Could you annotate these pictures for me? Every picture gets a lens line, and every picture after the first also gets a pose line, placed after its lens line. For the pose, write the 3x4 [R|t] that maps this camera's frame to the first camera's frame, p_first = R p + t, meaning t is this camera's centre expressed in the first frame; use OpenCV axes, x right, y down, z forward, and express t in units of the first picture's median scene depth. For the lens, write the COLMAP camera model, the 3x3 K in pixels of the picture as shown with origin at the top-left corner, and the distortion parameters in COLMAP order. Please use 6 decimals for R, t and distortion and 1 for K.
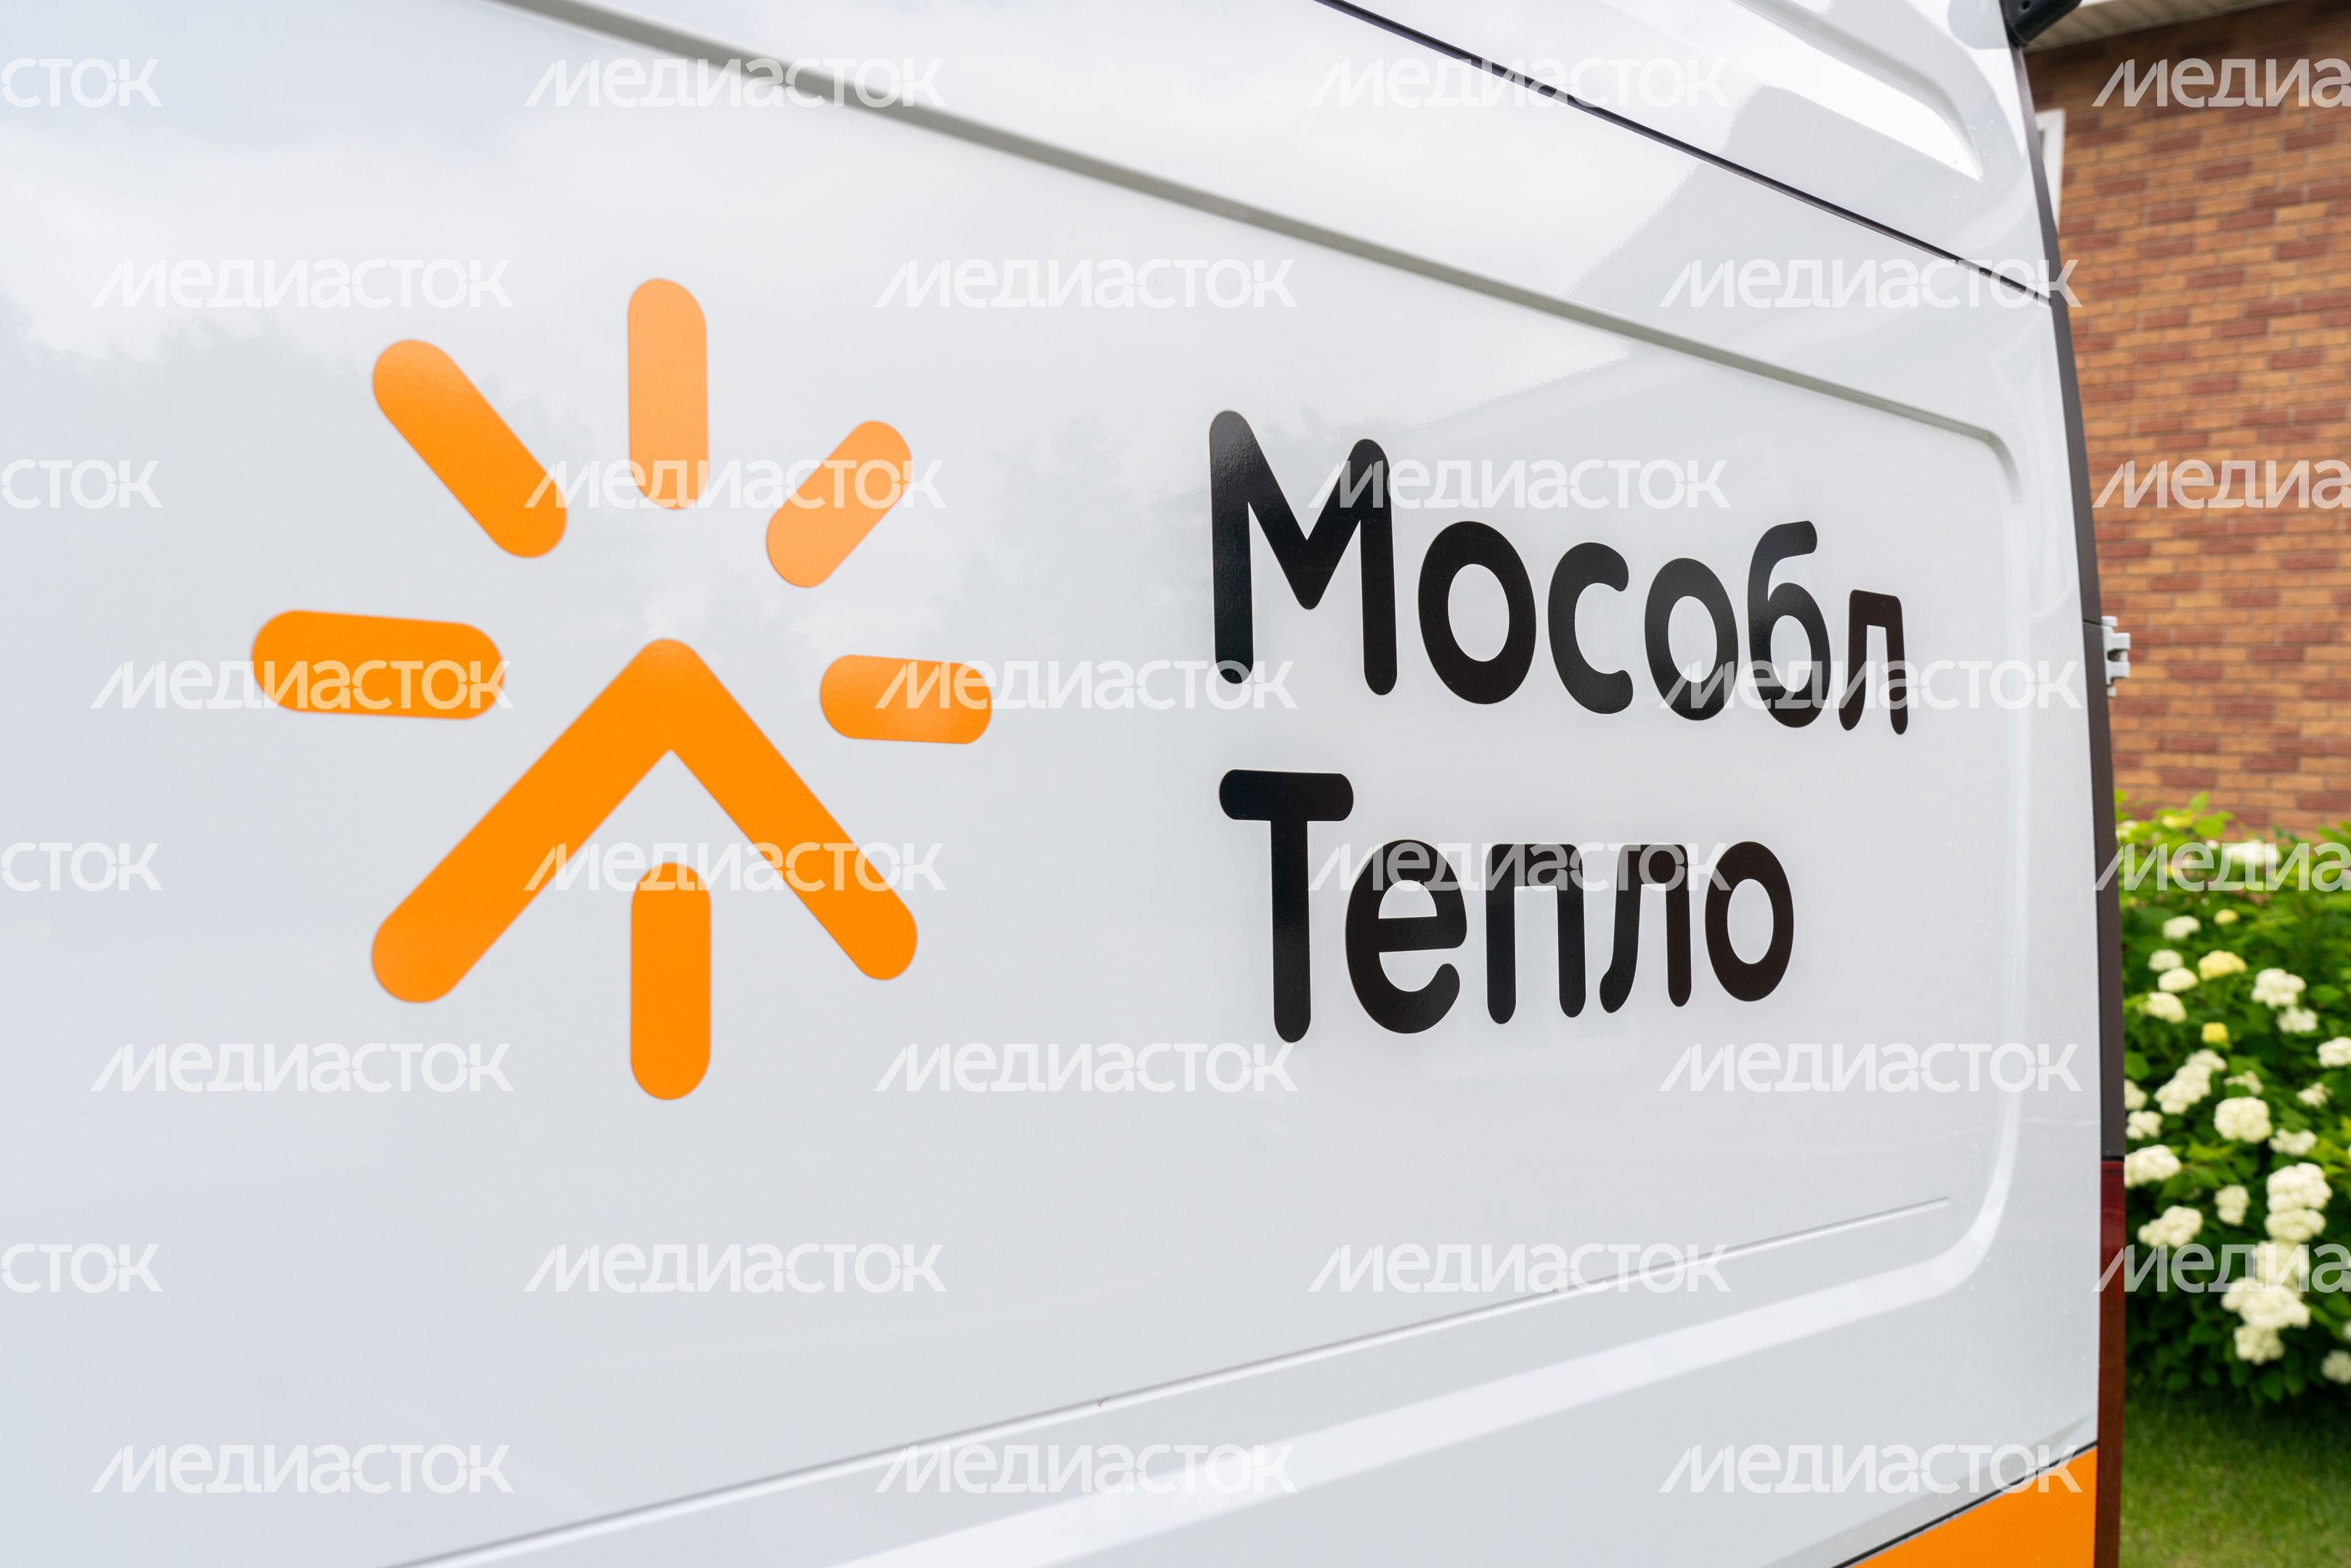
lens RADIAL K [[2143.4, 0, 1175.5], [0, 2143.4, 784.0], [0, 0, 1]] dist [-0.009226, -0.019619]
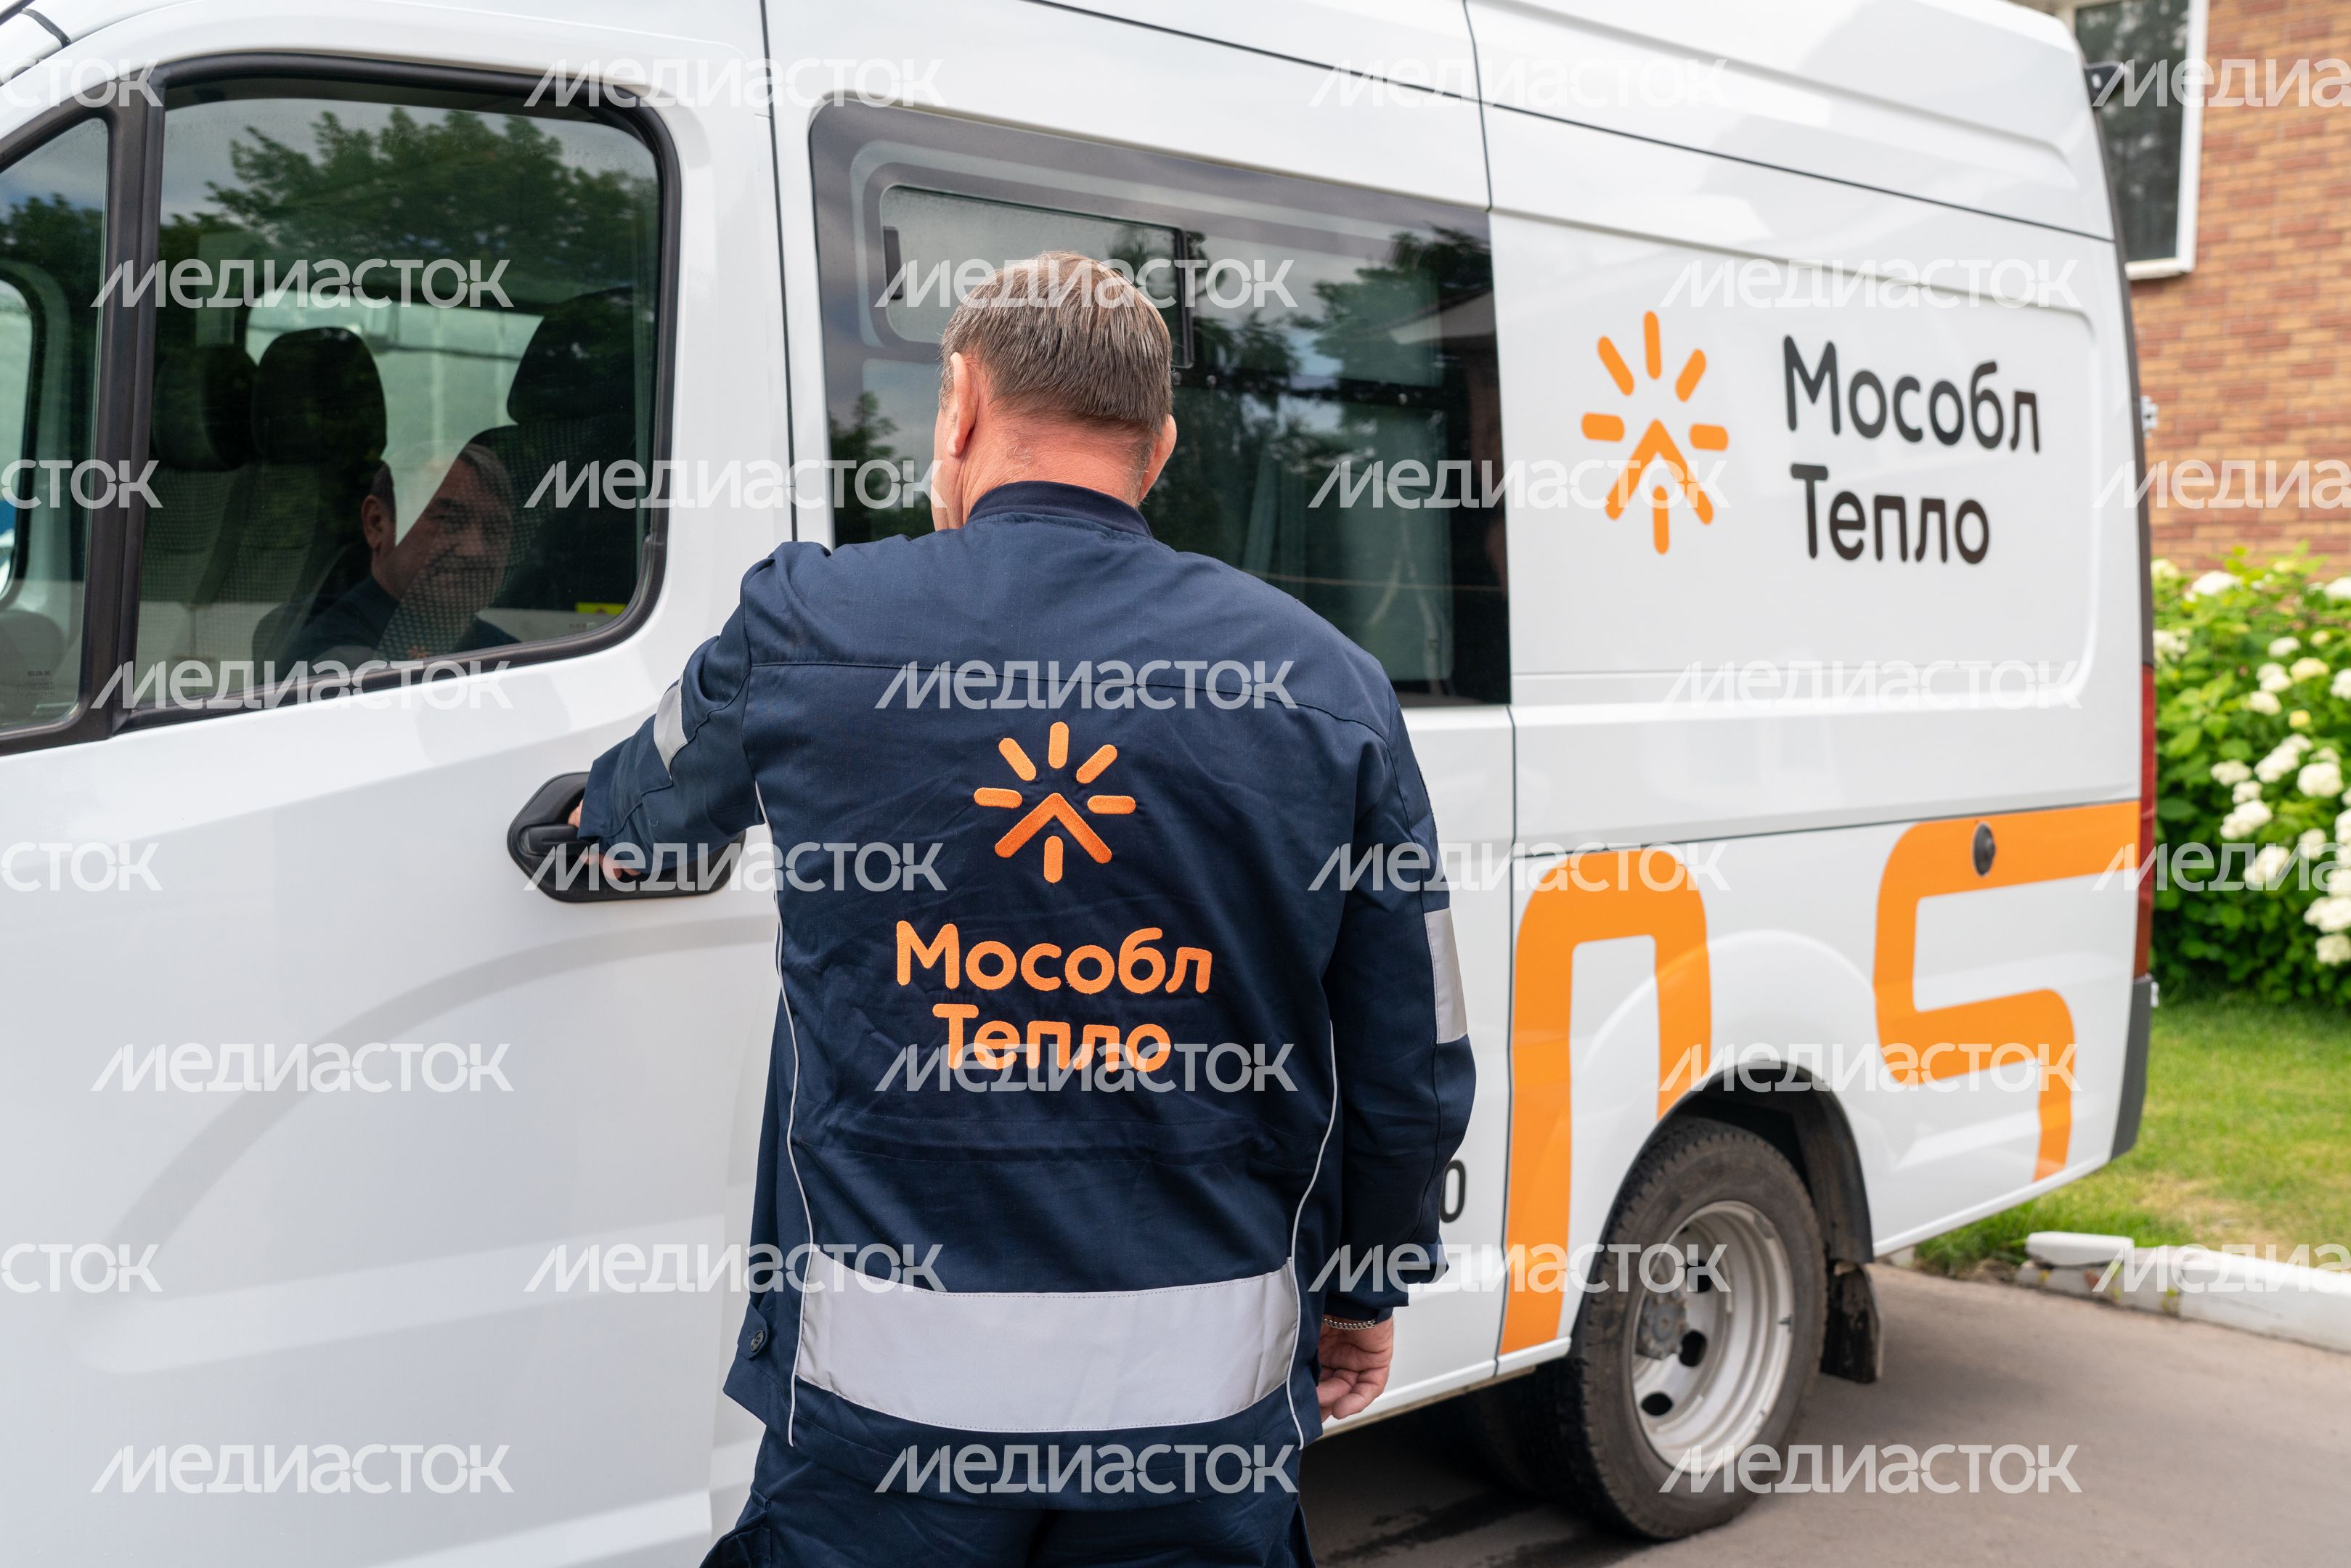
lens RADIAL K [[2502.1, 0, 1183.5], [0, 2502.1, 814.7], [0, 0, 1]] dist [0.021813, -0.003267]
pose [[0.999279, -0.033095, -0.018624, -0.569140], [0.034272, 0.997169, 0.066926, 0.162167], [0.016356, -0.067516, 0.997584, -1.828466]]
